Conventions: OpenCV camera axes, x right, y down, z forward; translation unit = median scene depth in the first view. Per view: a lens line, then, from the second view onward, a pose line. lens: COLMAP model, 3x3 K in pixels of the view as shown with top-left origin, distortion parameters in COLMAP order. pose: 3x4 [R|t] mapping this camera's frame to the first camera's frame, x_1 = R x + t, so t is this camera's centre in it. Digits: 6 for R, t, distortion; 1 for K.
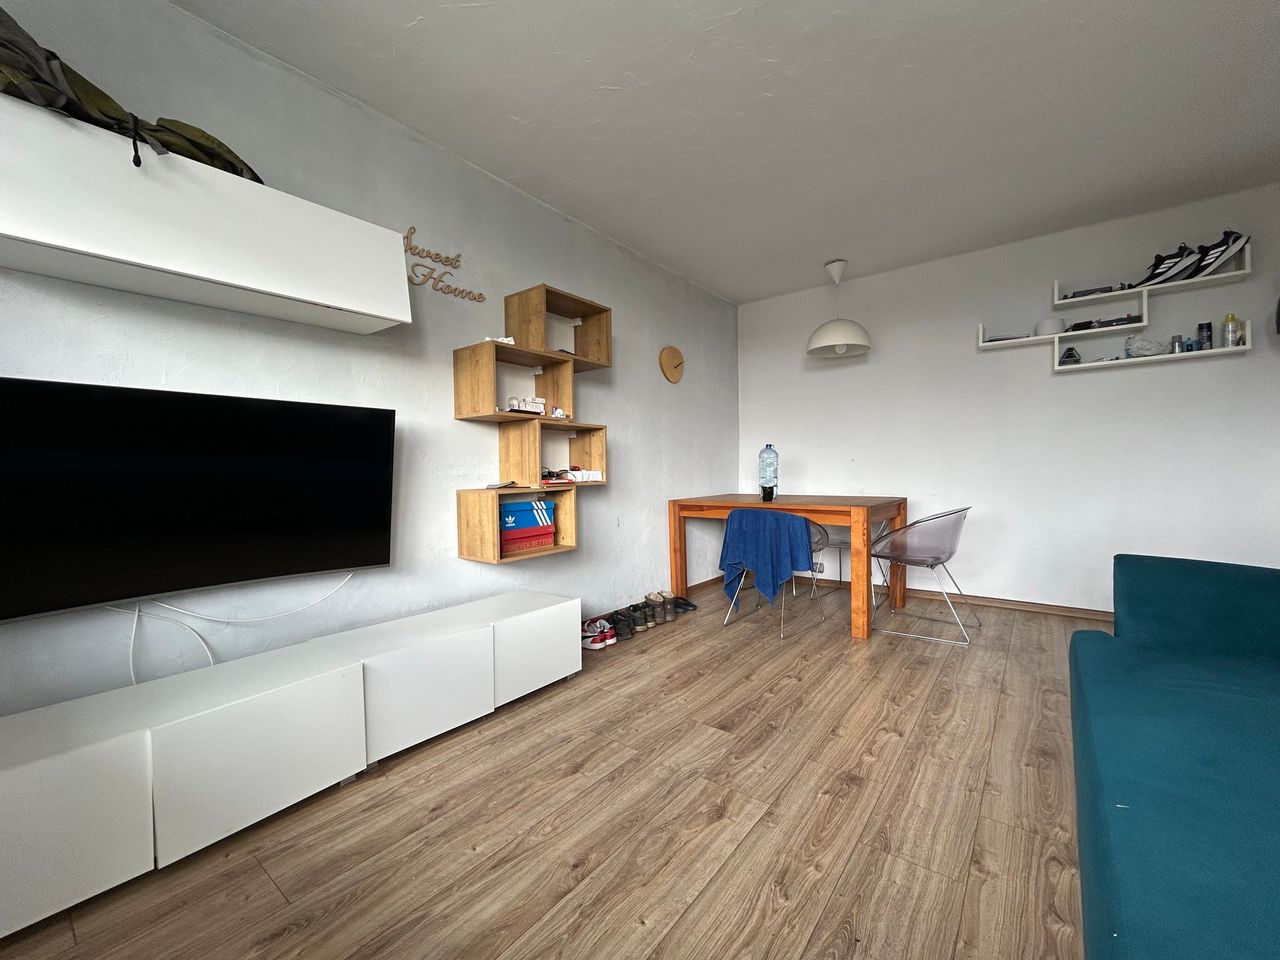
lens RADIAL K [[518.0, 0, 641.1], [0, 518.0, 480.0], [0, 0, 1]] dist [-0.005411, 0.002041]
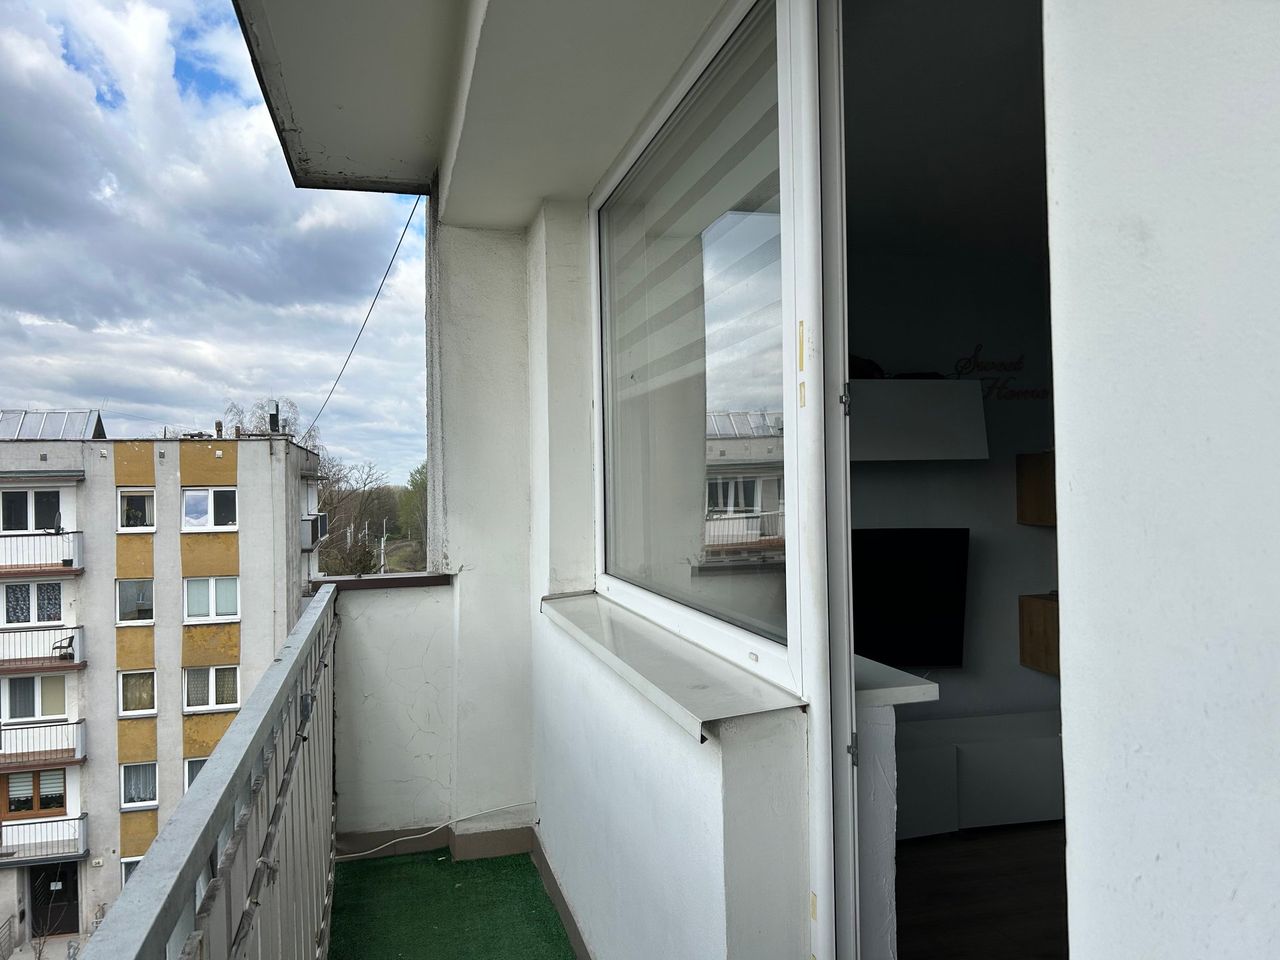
lens RADIAL K [[963.2, 0, 639.7], [0, 963.2, 478.5], [0, 0, 1]] dist [0.003068, 0.000486]
pose [[0.794231, 0.001165, -0.607615, 0.186032], [-0.009240, 0.999906, -0.010161, -0.180120], [0.607546, 0.013685, 0.794167, -0.904881]]
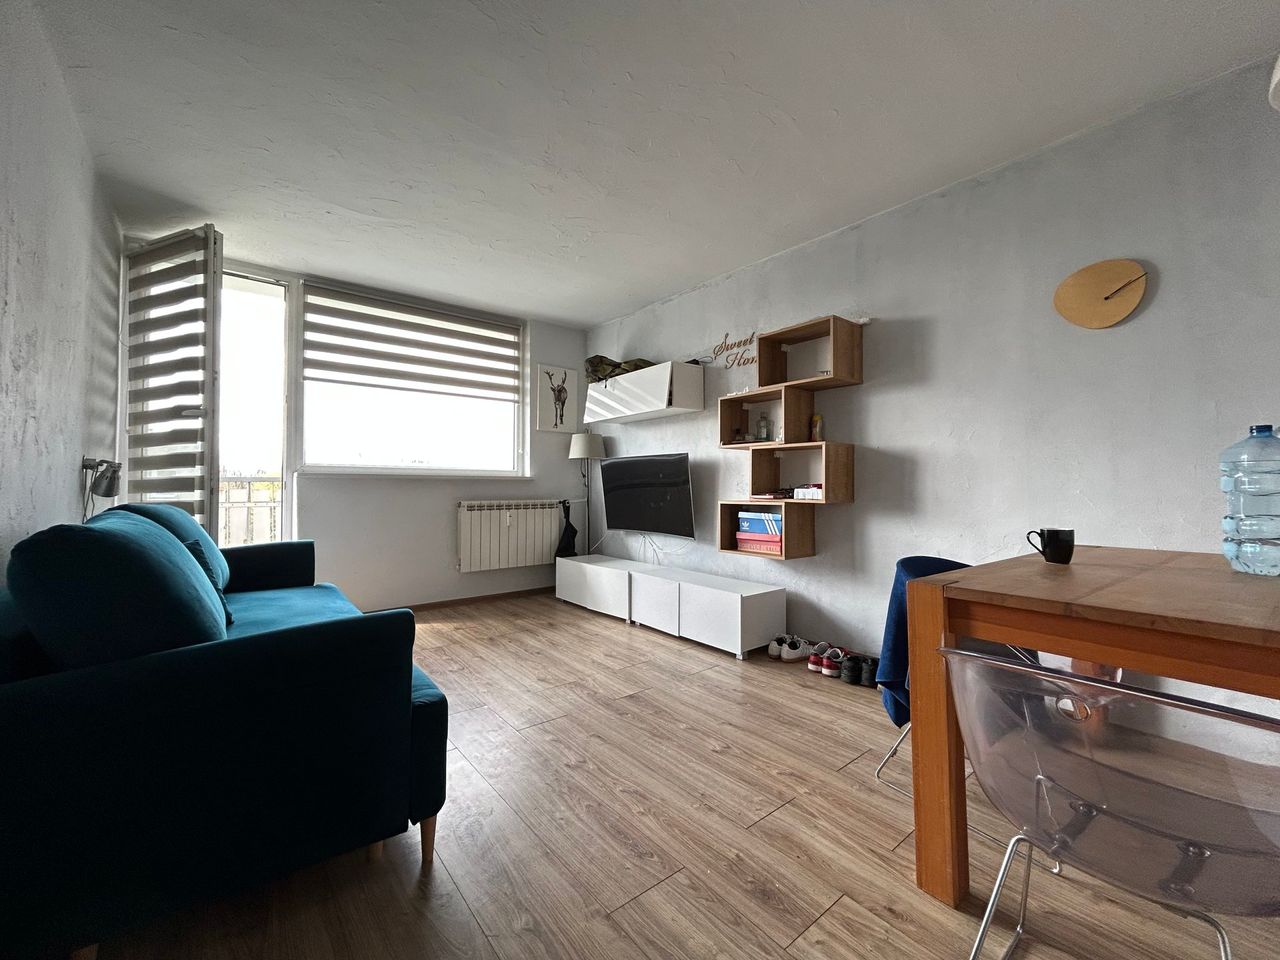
lens RADIAL K [[518.0, 0, 639.9], [0, 518.0, 480.3], [0, 0, 1]] dist [-0.005411, 0.002041]
pose [[-0.227038, 0.001990, -0.973884, 1.100514], [-0.017543, 0.999827, 0.006132, -0.039587], [0.973728, 0.018477, -0.226964, 1.041537]]
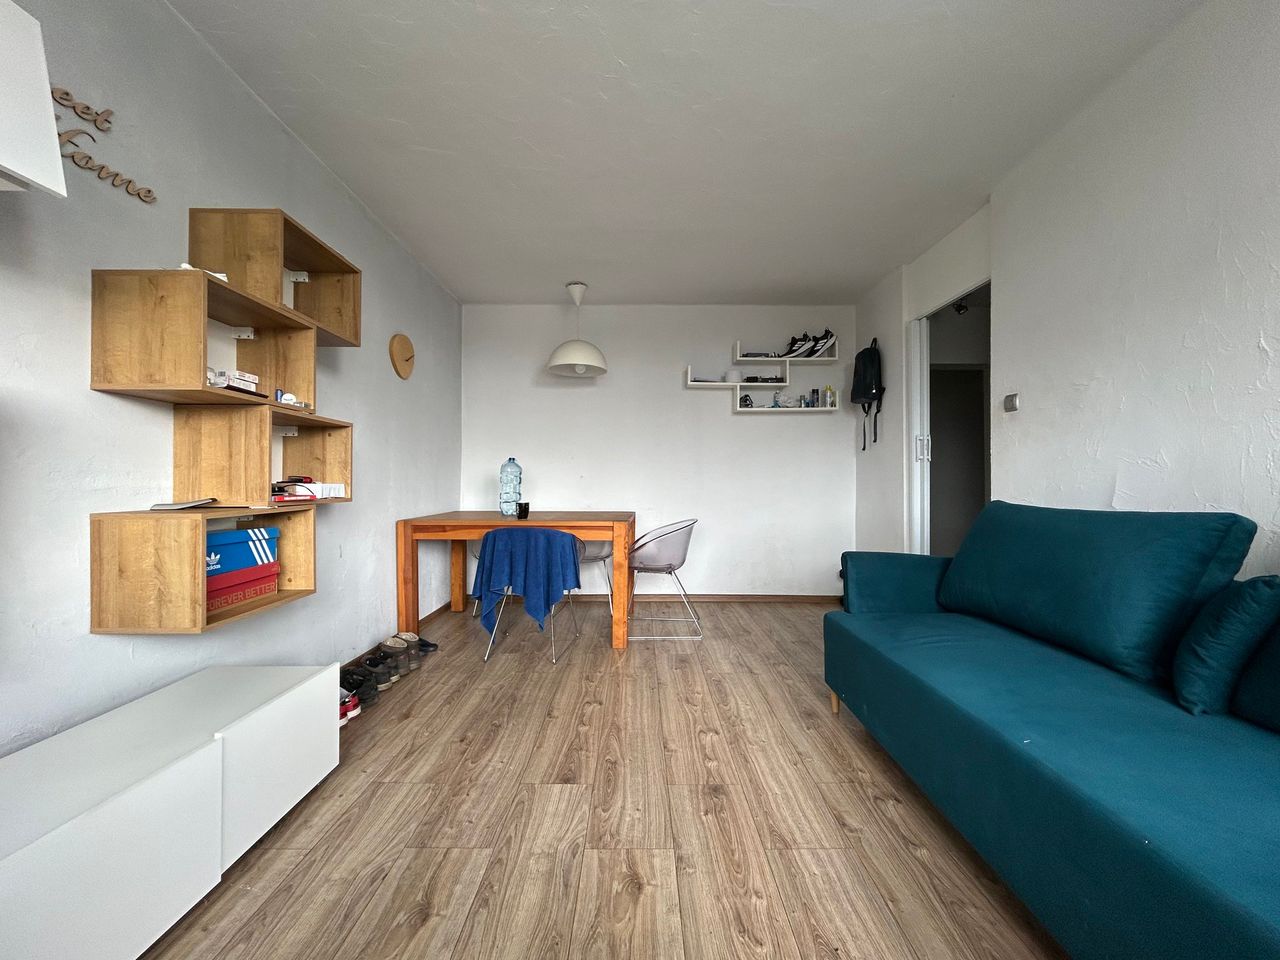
lens RADIAL K [[518.0, 0, 640.2], [0, 518.0, 479.7], [0, 0, 1]] dist [-0.005411, 0.002041]
pose [[0.787653, 0.019873, 0.615798, -0.233598], [-0.001634, 0.999544, -0.030167, -0.002068], [-0.616117, 0.022755, 0.787326, 0.181733]]
